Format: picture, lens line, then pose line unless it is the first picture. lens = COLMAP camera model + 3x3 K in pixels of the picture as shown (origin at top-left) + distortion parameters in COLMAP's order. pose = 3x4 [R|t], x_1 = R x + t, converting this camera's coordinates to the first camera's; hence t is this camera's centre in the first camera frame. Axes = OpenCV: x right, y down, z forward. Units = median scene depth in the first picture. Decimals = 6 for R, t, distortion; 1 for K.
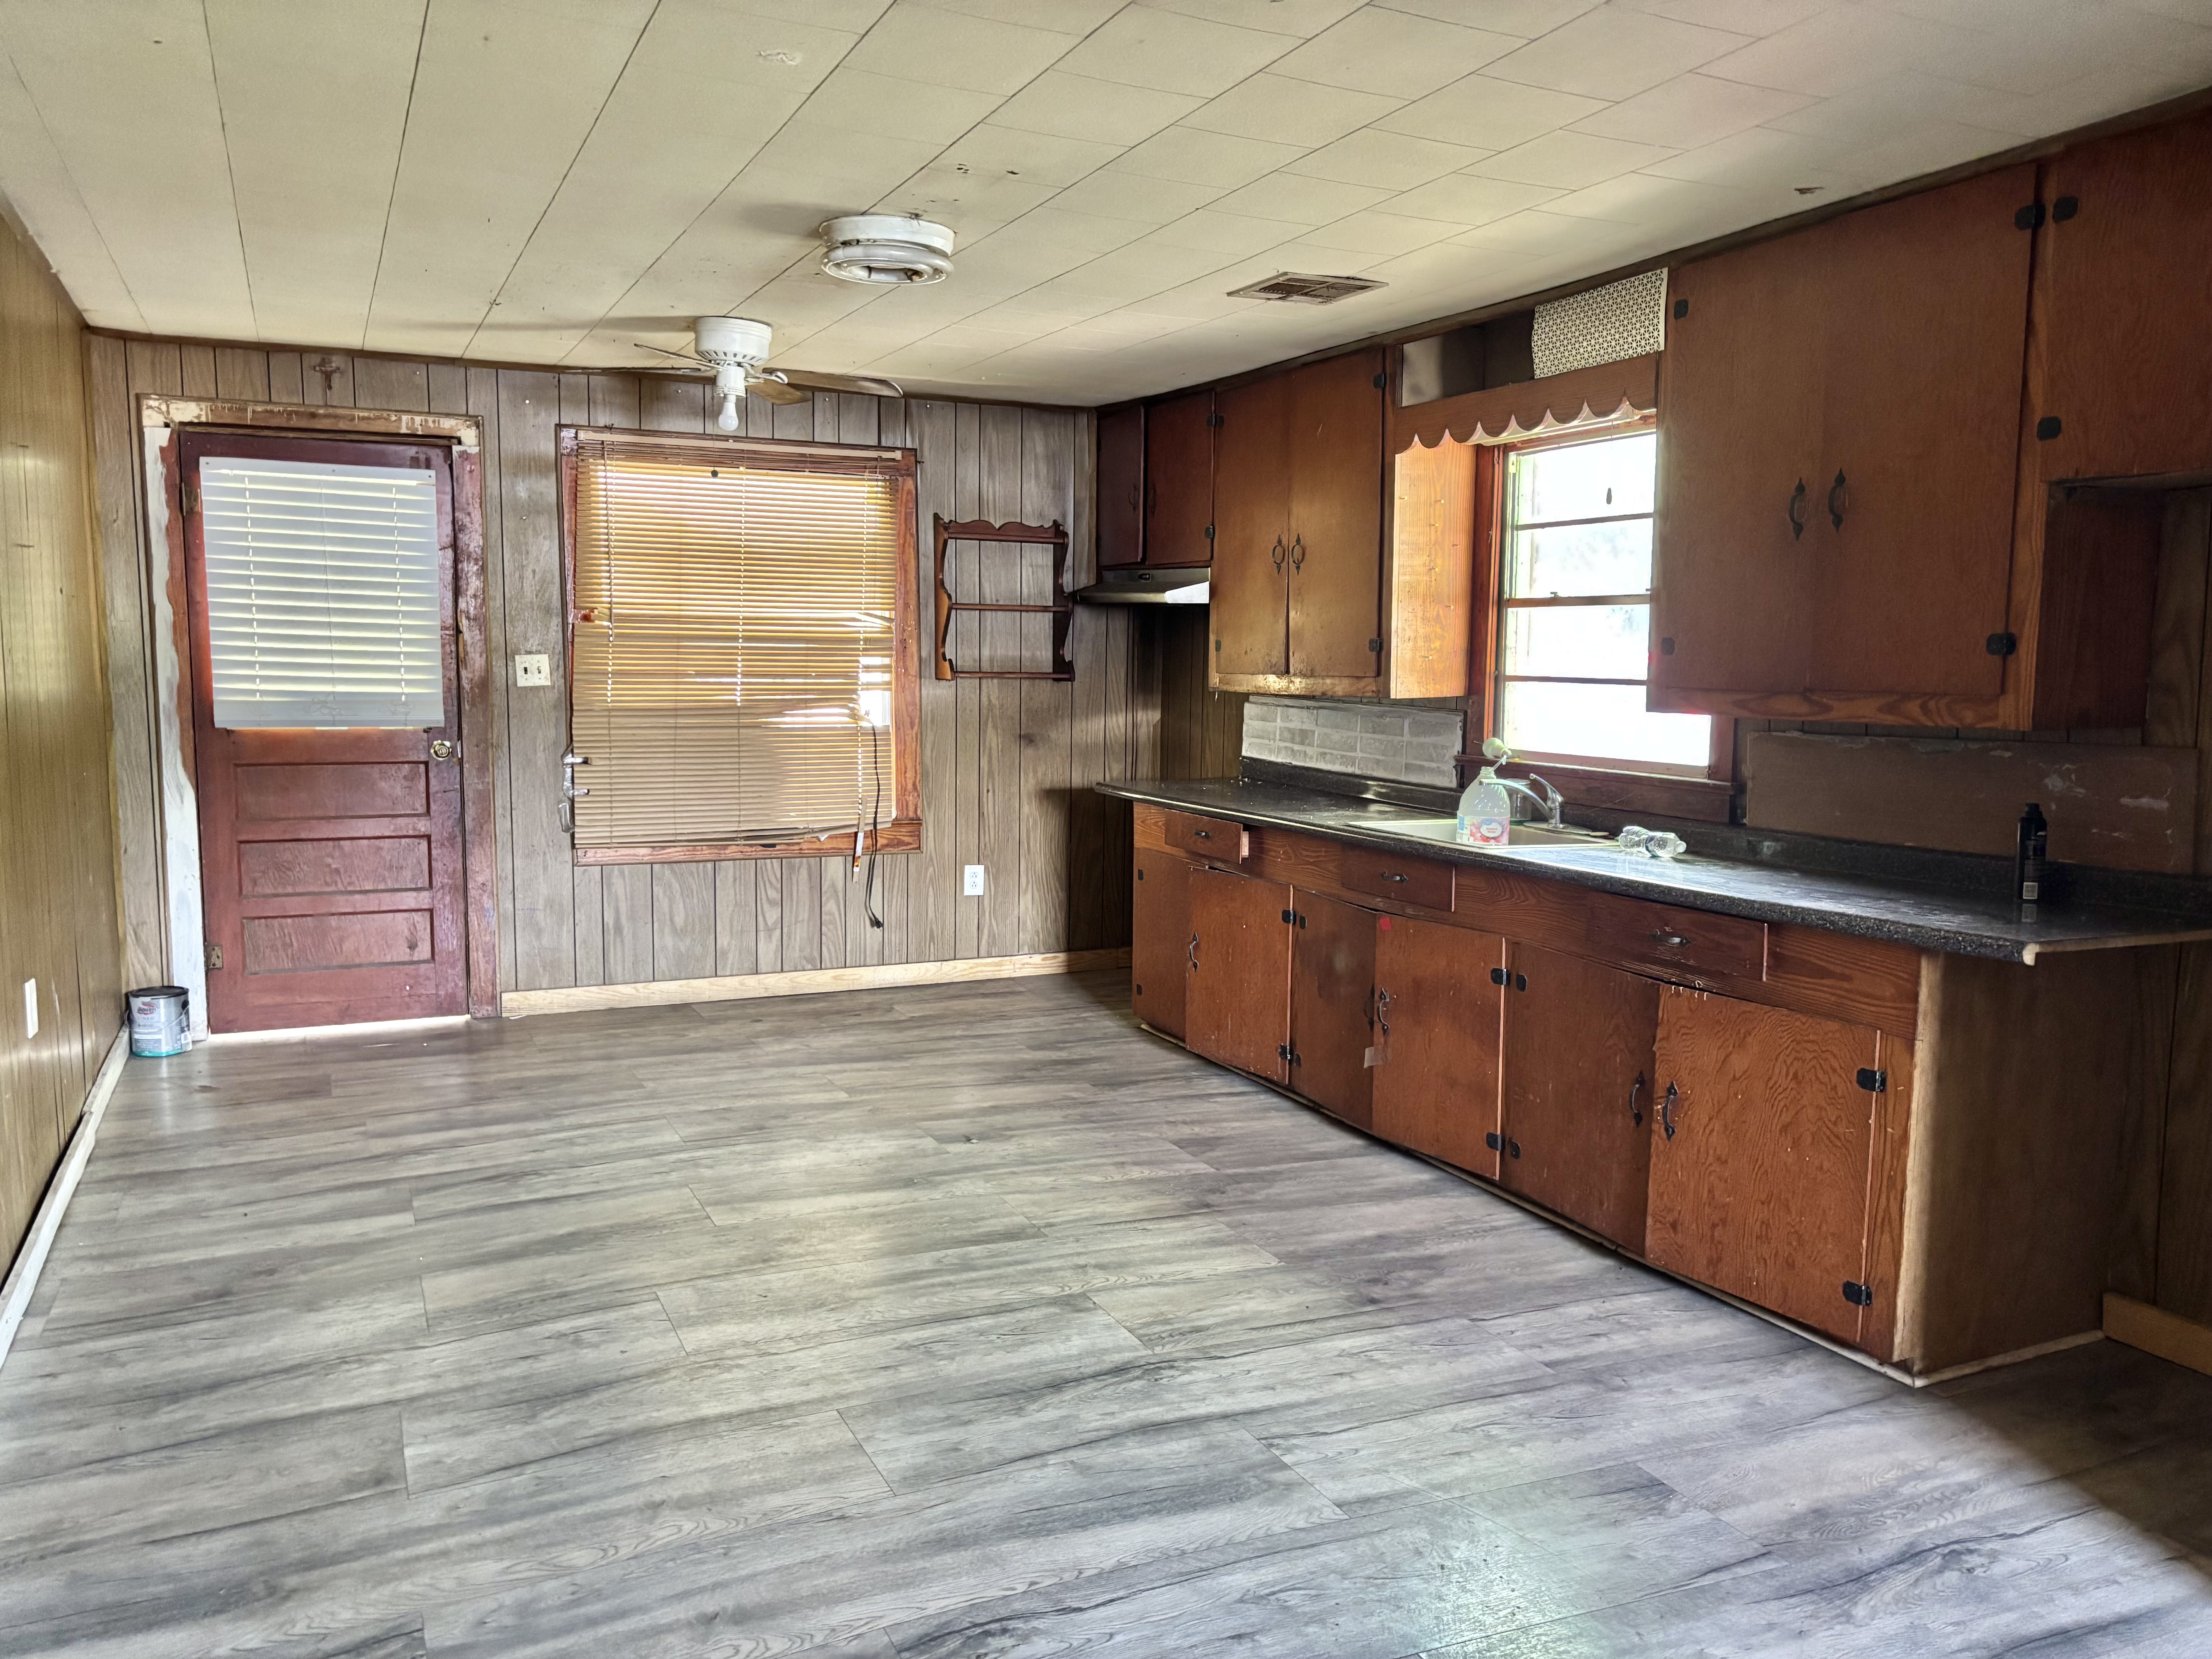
lens RADIAL K [[1655.7, 0, 1104.2], [0, 1655.7, 837.1], [0, 0, 1]] dist [0.011255, -0.000888]
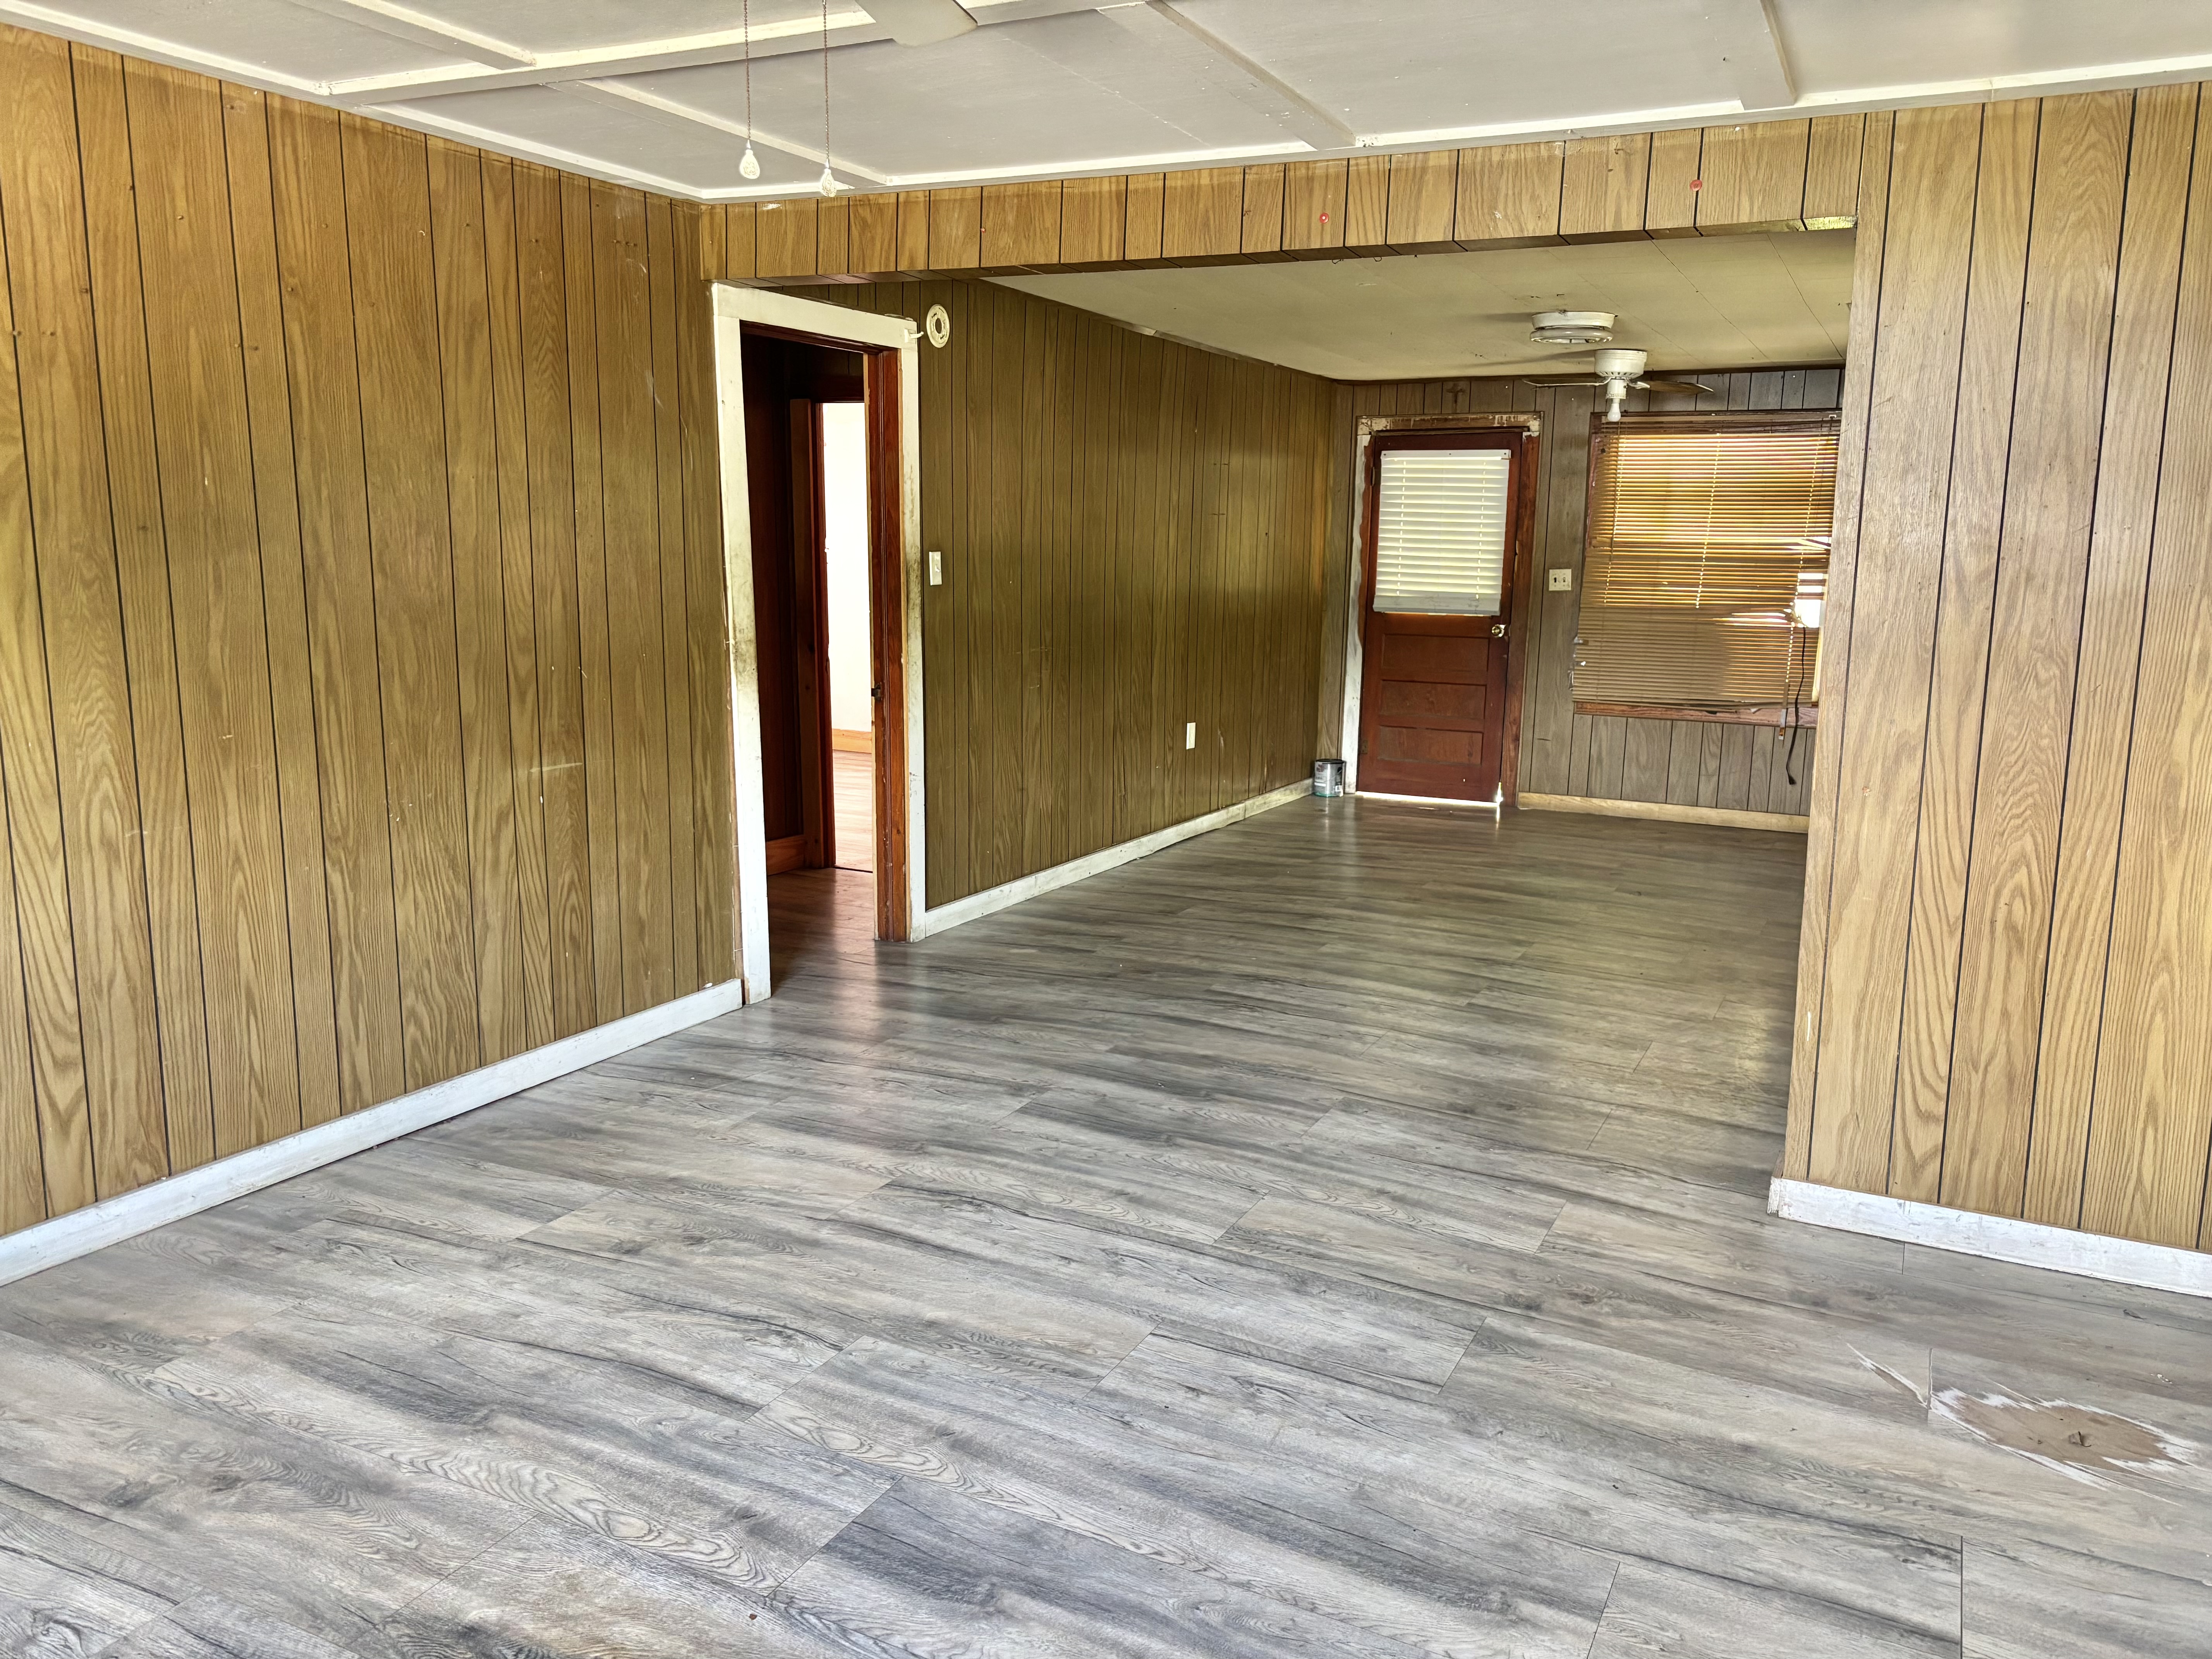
lens RADIAL K [[1655.7, 0, 1102.2], [0, 1655.7, 826.1], [0, 0, 1]] dist [0.011255, -0.000888]
pose [[0.613893, 0.130995, -0.778445, 0.598981], [-0.096315, 0.991197, 0.090841, 0.023631], [0.783492, 0.019209, 0.621105, -0.250096]]
